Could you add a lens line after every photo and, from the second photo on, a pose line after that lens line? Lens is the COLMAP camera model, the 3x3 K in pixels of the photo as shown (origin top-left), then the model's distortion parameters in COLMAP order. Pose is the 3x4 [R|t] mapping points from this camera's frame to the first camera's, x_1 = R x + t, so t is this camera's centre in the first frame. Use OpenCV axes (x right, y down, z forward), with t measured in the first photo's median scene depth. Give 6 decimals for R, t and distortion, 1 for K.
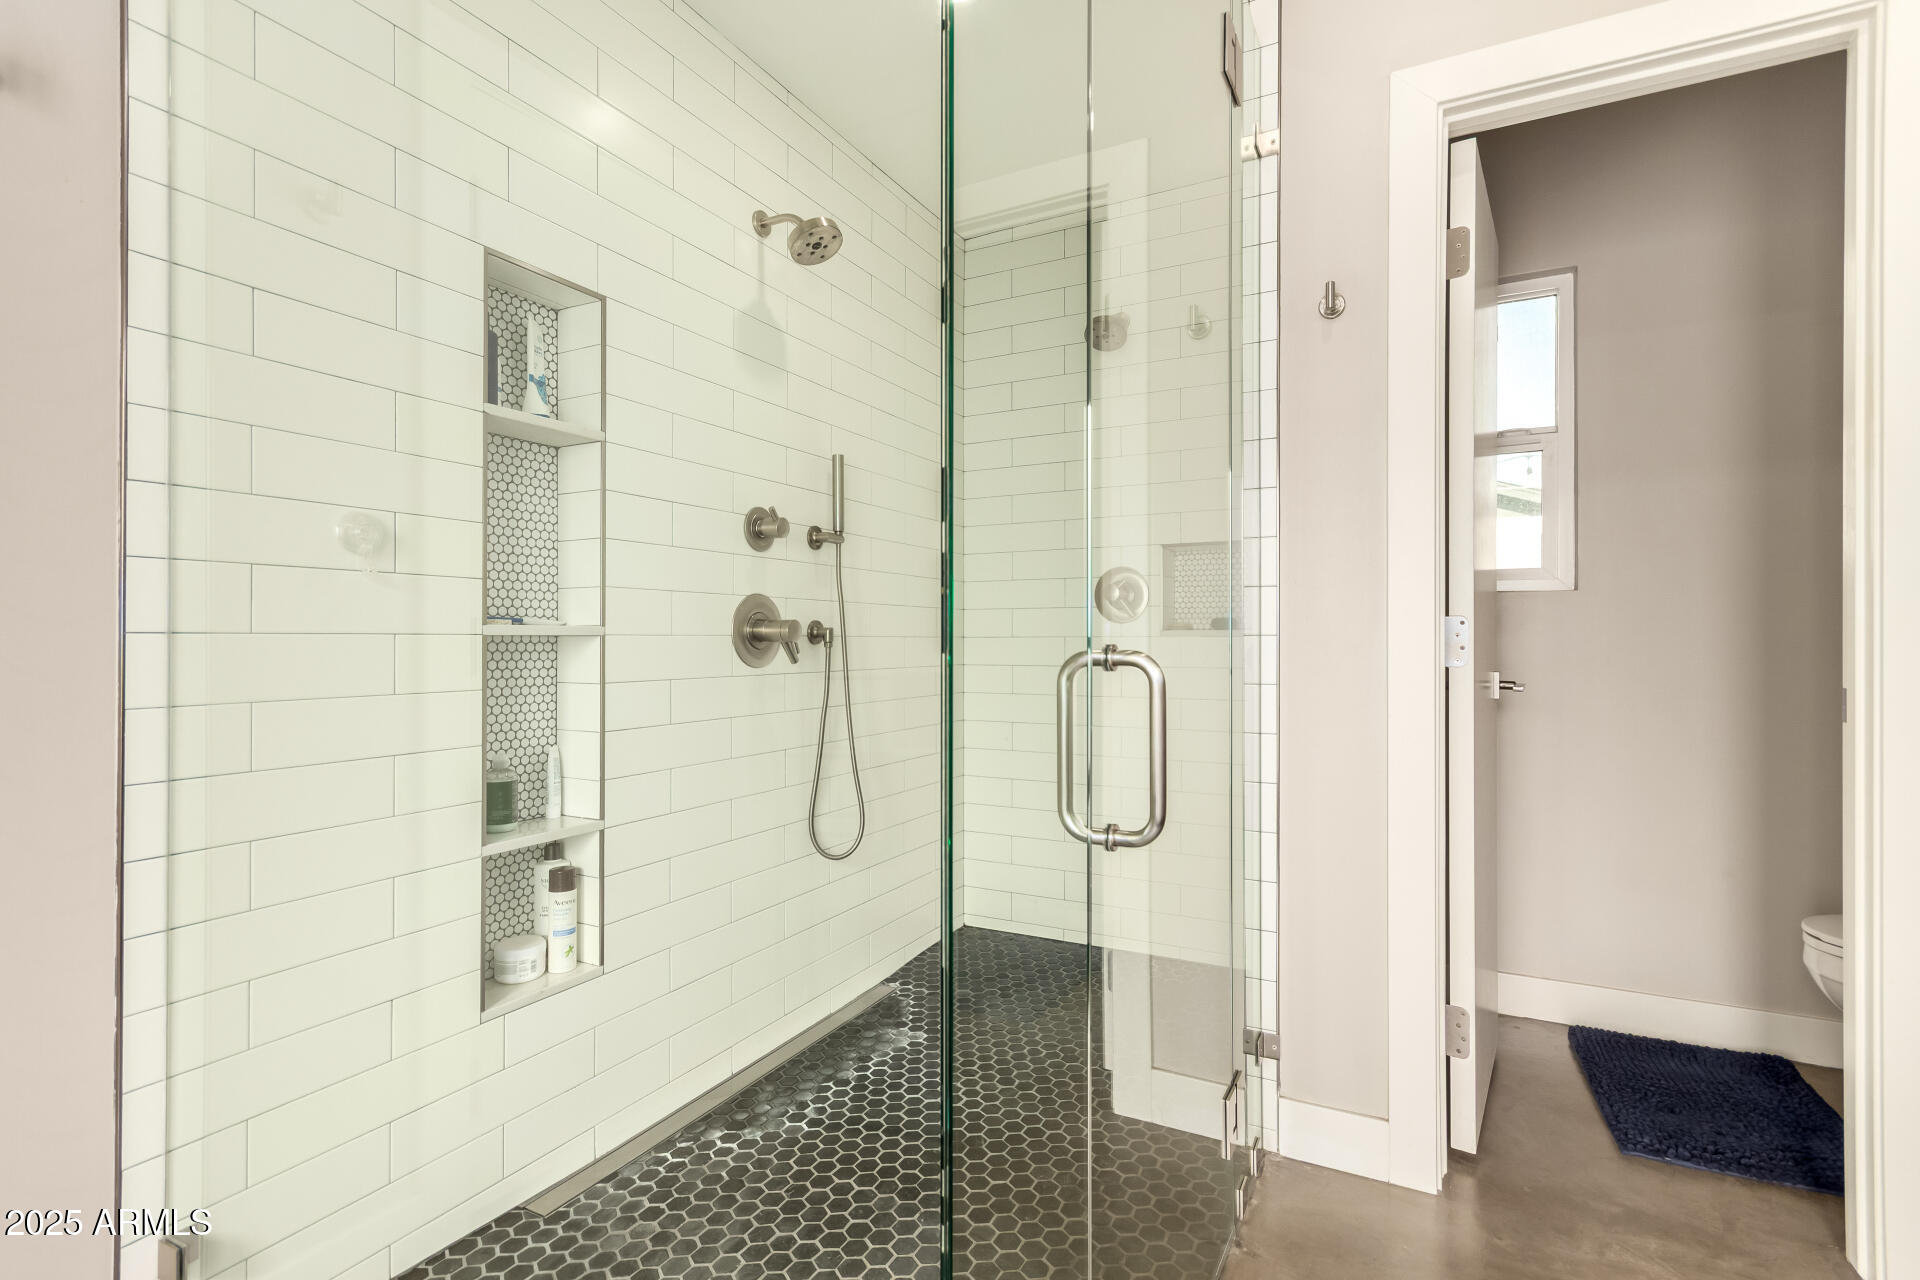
lens RADIAL K [[907.2, 0, 967.0], [0, 907.2, 640.0], [0, 0, 1]] dist [0.002234, -0.000533]
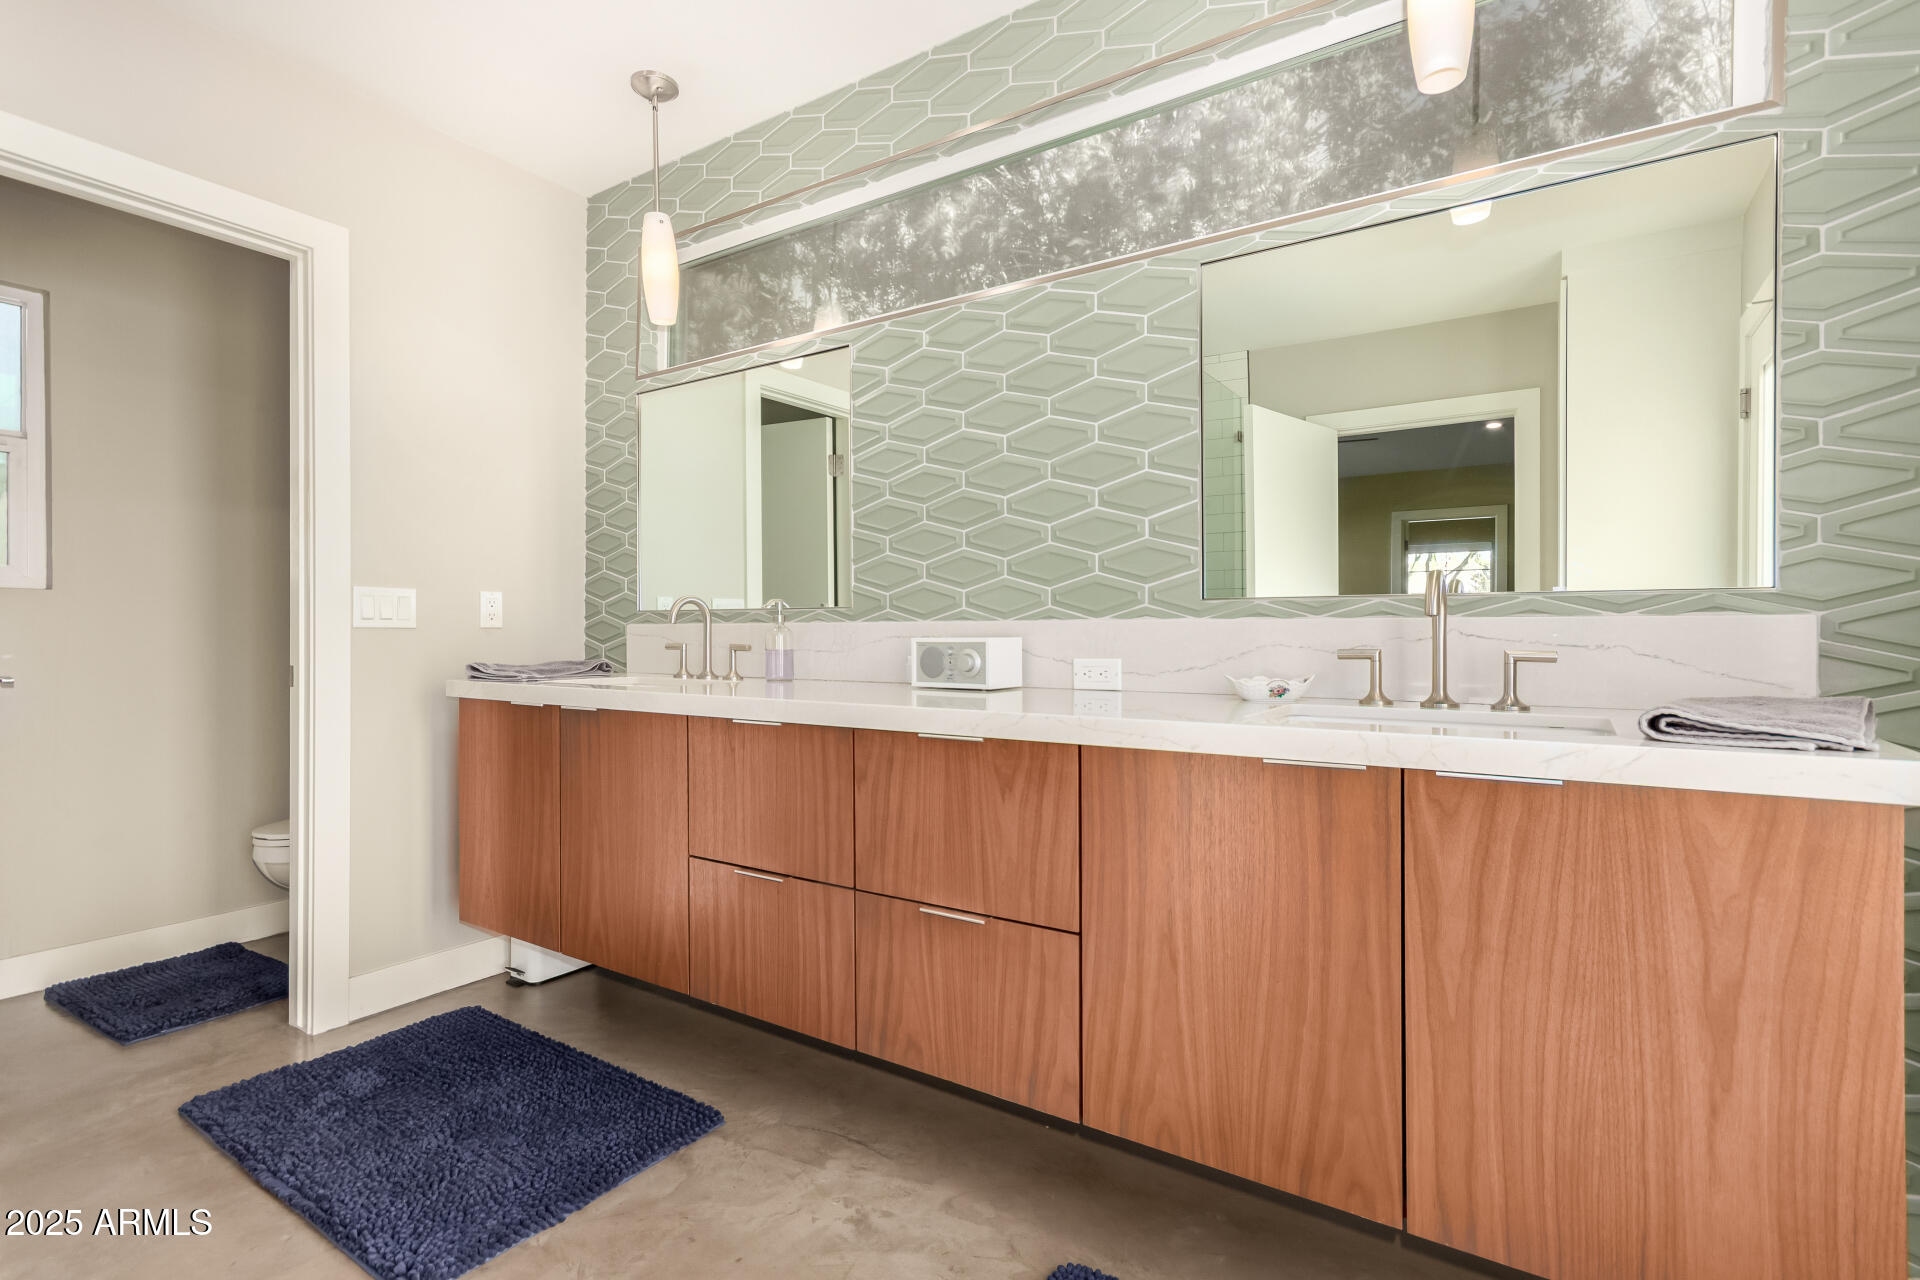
lens RADIAL K [[907.2, 0, 966.0], [0, 907.2, 642.0], [0, 0, 1]] dist [0.002234, -0.000533]
pose [[0.109522, 0.000162, 0.993984, -0.386105], [-0.002940, 0.999996, 0.000161, 0.006263], [-0.993980, -0.002940, 0.109522, -0.277943]]
